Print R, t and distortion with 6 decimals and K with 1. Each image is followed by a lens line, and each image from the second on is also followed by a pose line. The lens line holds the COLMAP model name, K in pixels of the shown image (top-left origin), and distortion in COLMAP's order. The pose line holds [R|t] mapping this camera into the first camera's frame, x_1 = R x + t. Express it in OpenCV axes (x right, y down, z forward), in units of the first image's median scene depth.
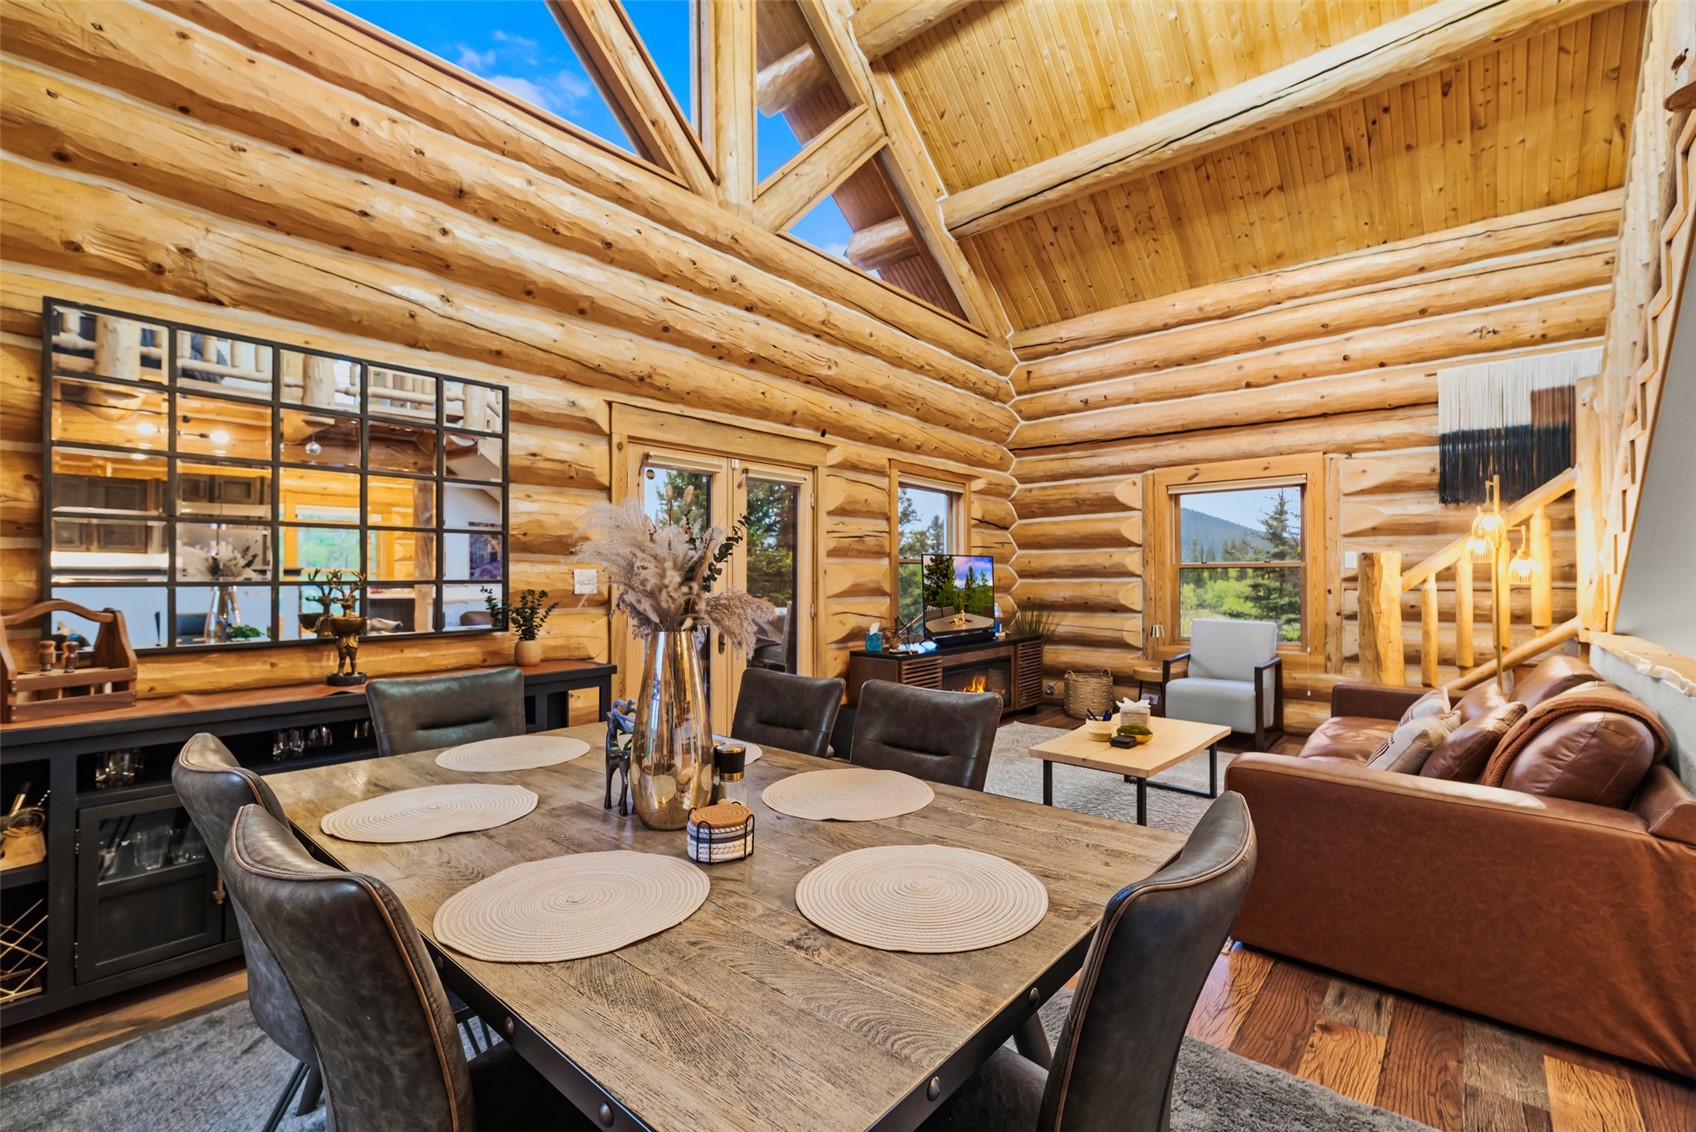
lens RADIAL K [[730.5, 0, 855.3], [0, 730.5, 569.2], [0, 0, 1]] dist [0.007570, 0.000394]
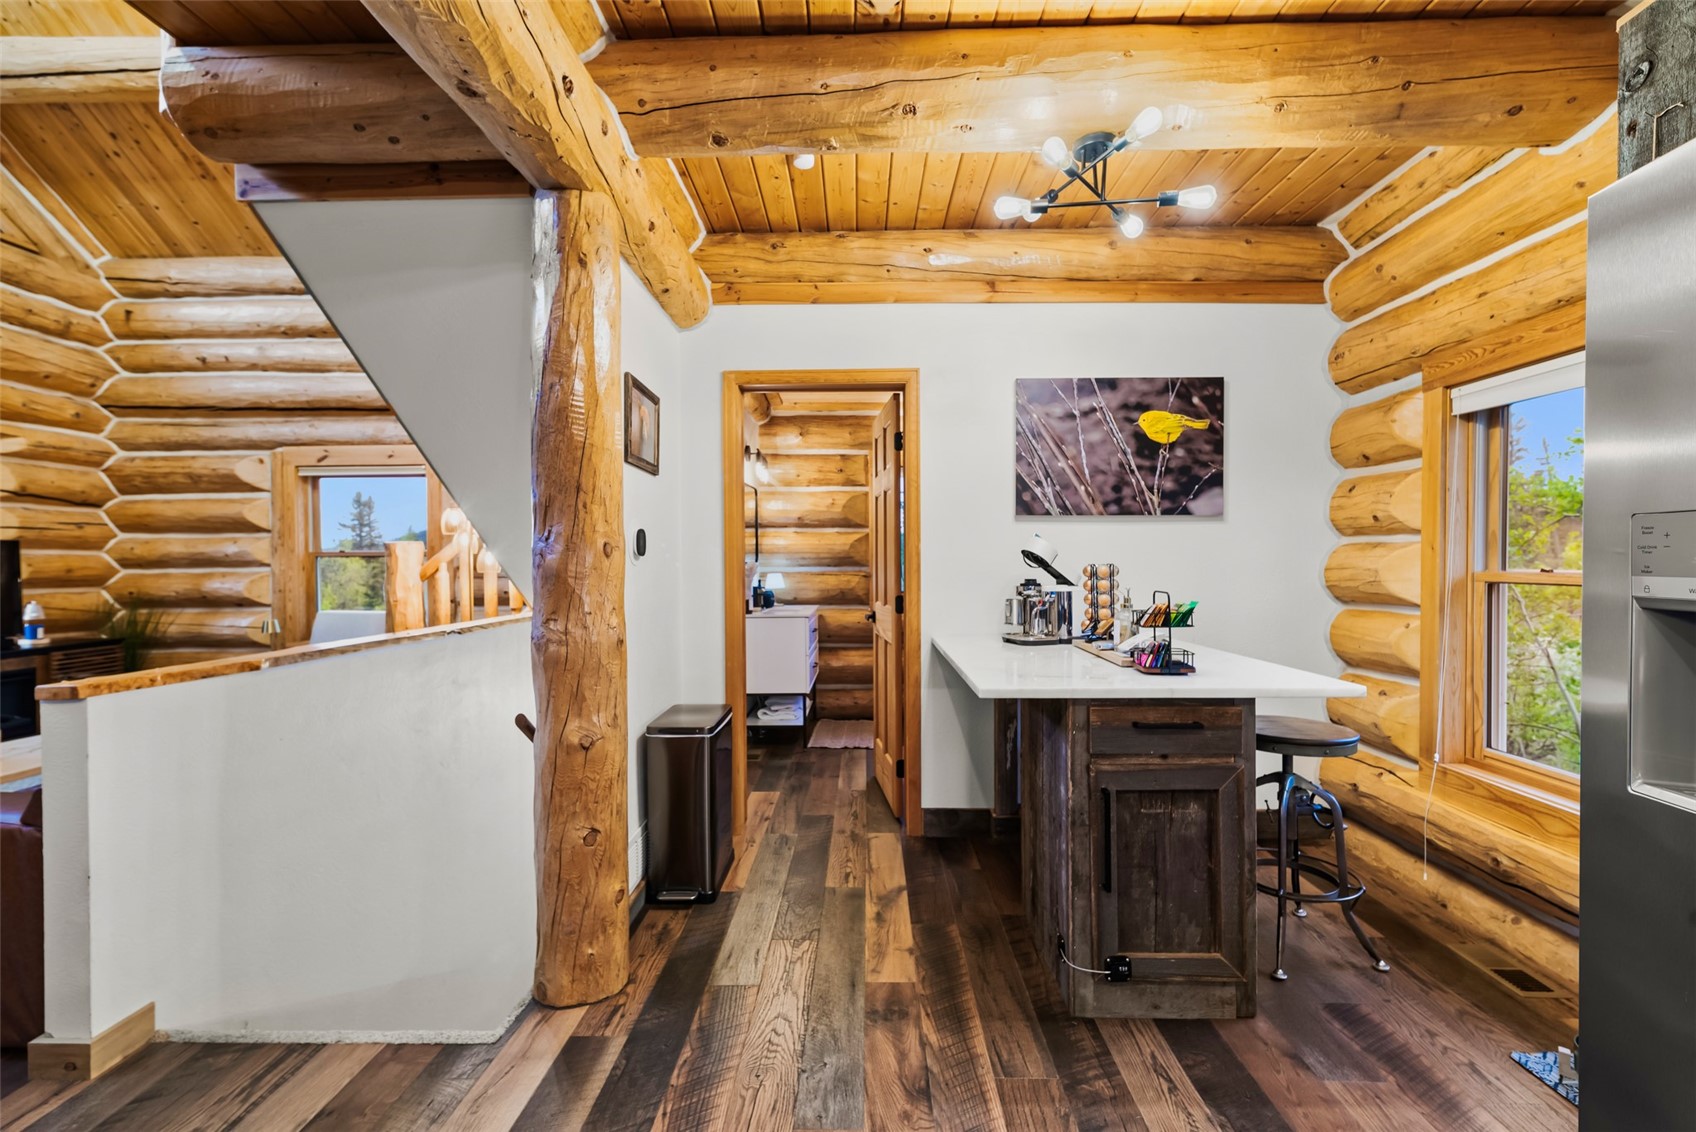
lens RADIAL K [[730.5, 0, 851.4], [0, 730.5, 569.9], [0, 0, 1]] dist [0.007570, 0.000394]
pose [[0.777783, -0.007698, 0.628485, 0.444938], [-0.004019, 0.999844, 0.017220, -0.004121], [-0.628519, -0.015919, 0.777631, -0.172682]]
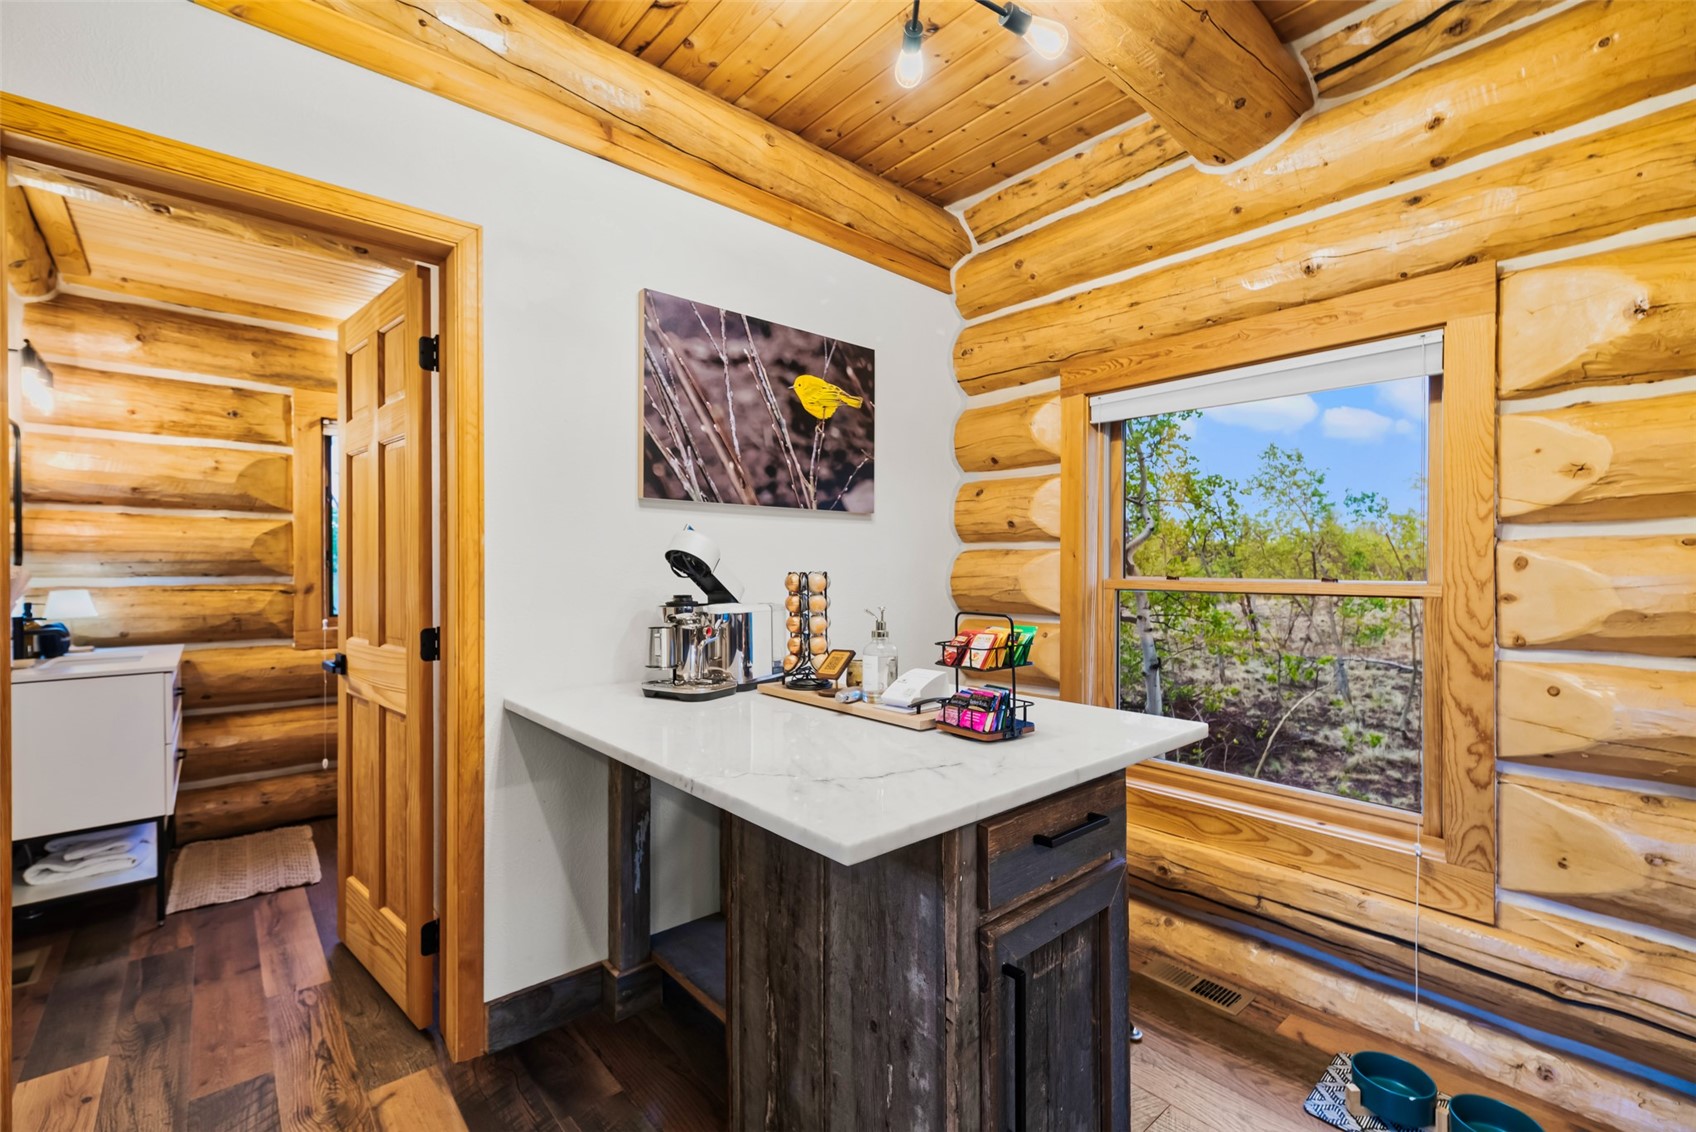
lens RADIAL K [[730.5, 0, 847.1], [0, 730.5, 569.0], [0, 0, 1]] dist [0.007570, 0.000394]
pose [[0.154987, -0.000041, 0.987916, 0.555563], [-0.008945, 0.999959, 0.001444, -0.002300], [-0.987876, -0.009060, 0.154981, 0.038426]]
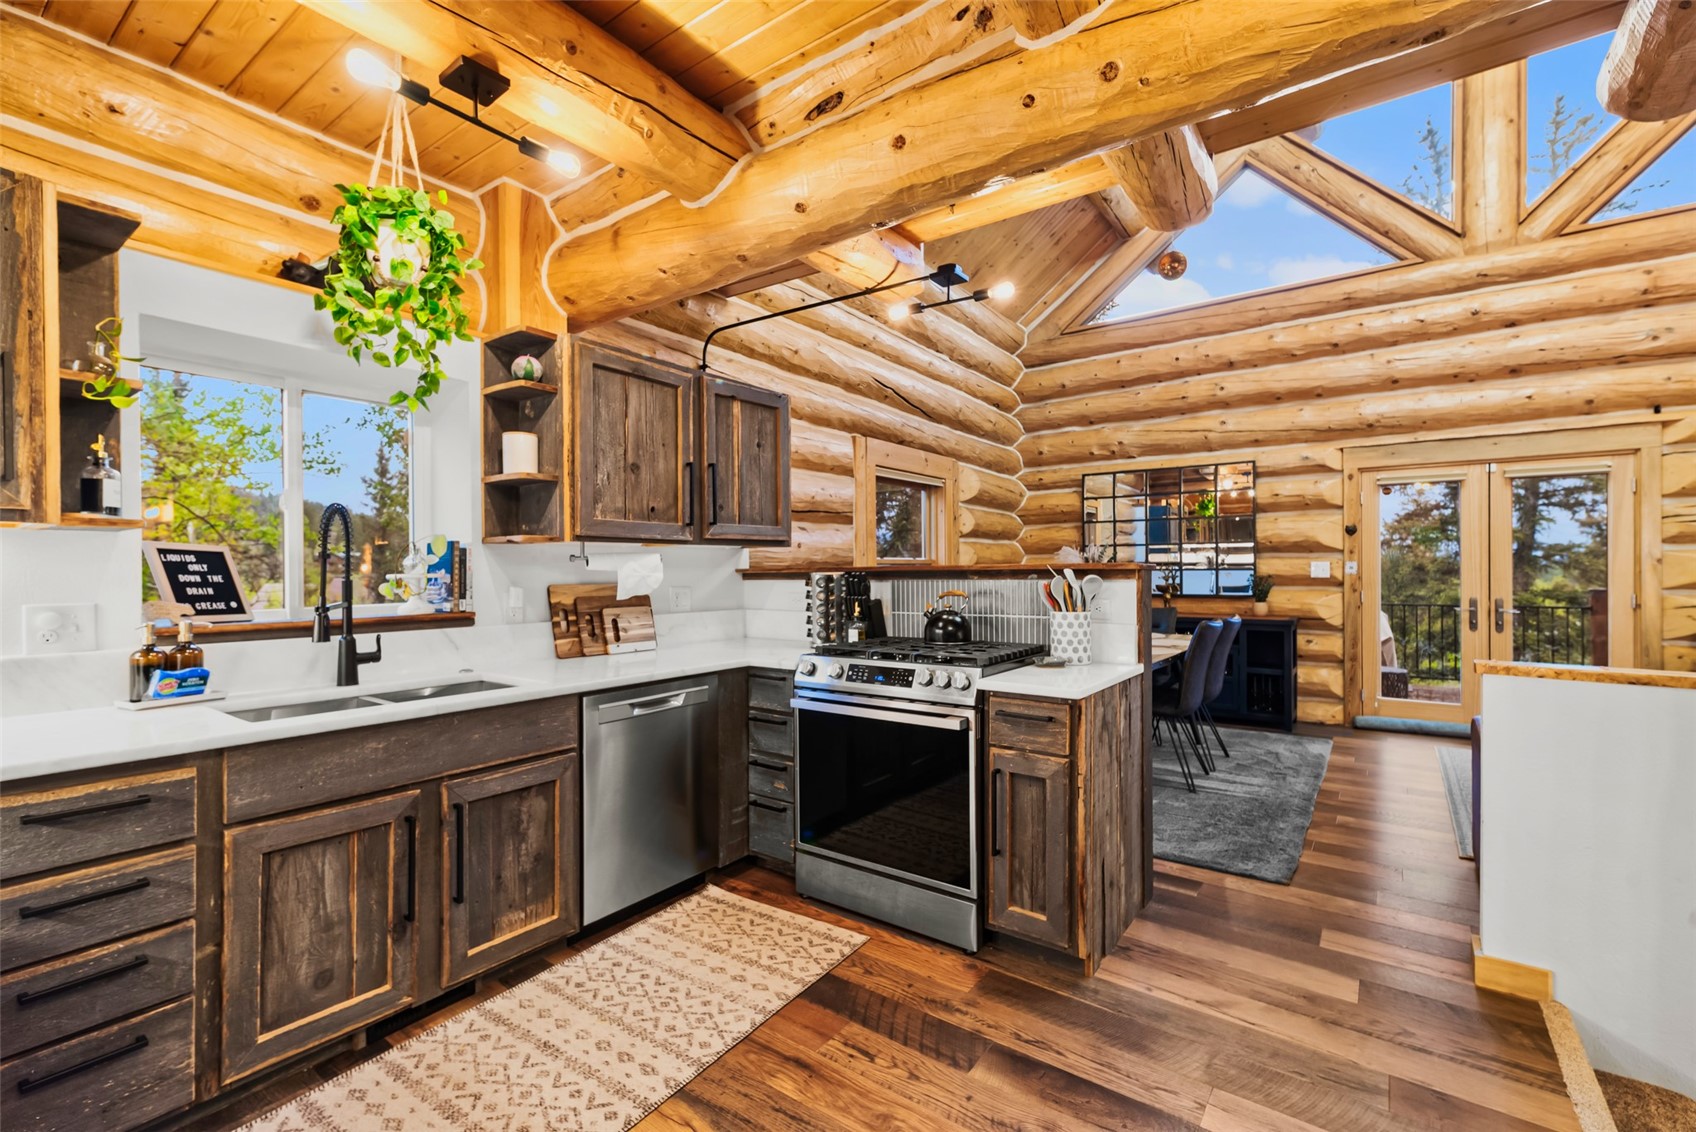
lens RADIAL K [[730.5, 0, 847.8], [0, 730.5, 562.8], [0, 0, 1]] dist [0.007570, 0.000394]
pose [[0.070976, -0.003997, -0.997470, 0.757025], [0.013718, 0.999901, -0.003031, -0.004599], [0.997384, -0.013469, 0.071024, -0.074451]]
